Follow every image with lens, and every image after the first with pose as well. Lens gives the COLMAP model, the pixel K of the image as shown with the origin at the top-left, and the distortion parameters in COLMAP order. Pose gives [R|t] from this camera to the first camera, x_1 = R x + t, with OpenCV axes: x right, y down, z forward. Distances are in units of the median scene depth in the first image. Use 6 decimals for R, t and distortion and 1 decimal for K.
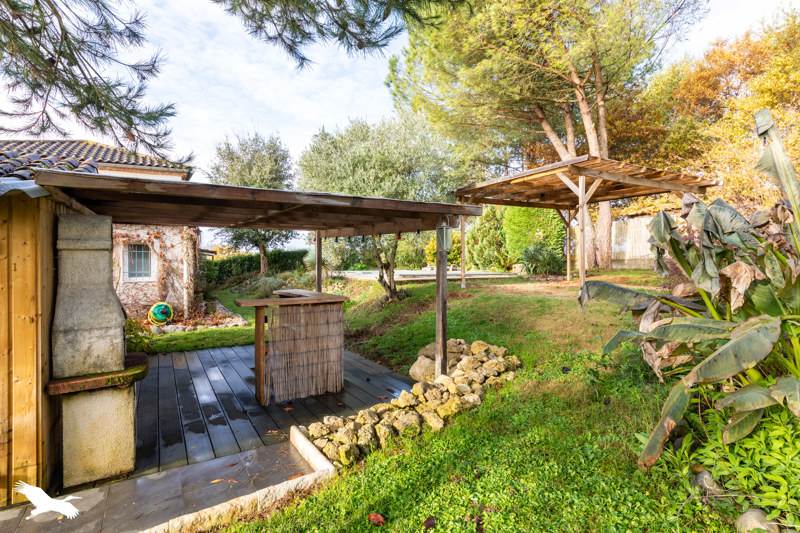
lens RADIAL K [[412.4, 0, 401.6], [0, 412.4, 262.6], [0, 0, 1]] dist [0.002601, -0.000007]
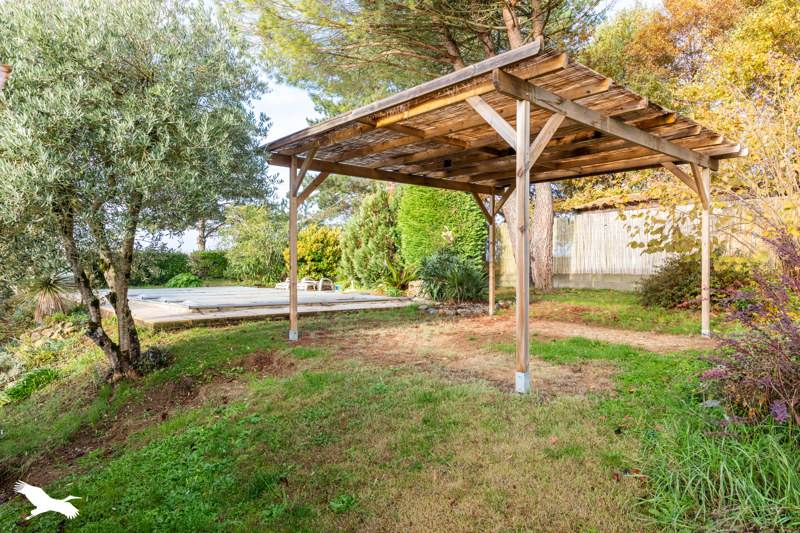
lens RADIAL K [[515.3, 0, 398.5], [0, 515.3, 268.7], [0, 0, 1]] dist [-0.012394, -0.001052]
pose [[0.978770, 0.005456, 0.204889, 0.102052], [-0.006197, 0.999976, 0.002975, -0.019169], [-0.204868, -0.004182, 0.978781, 0.254632]]
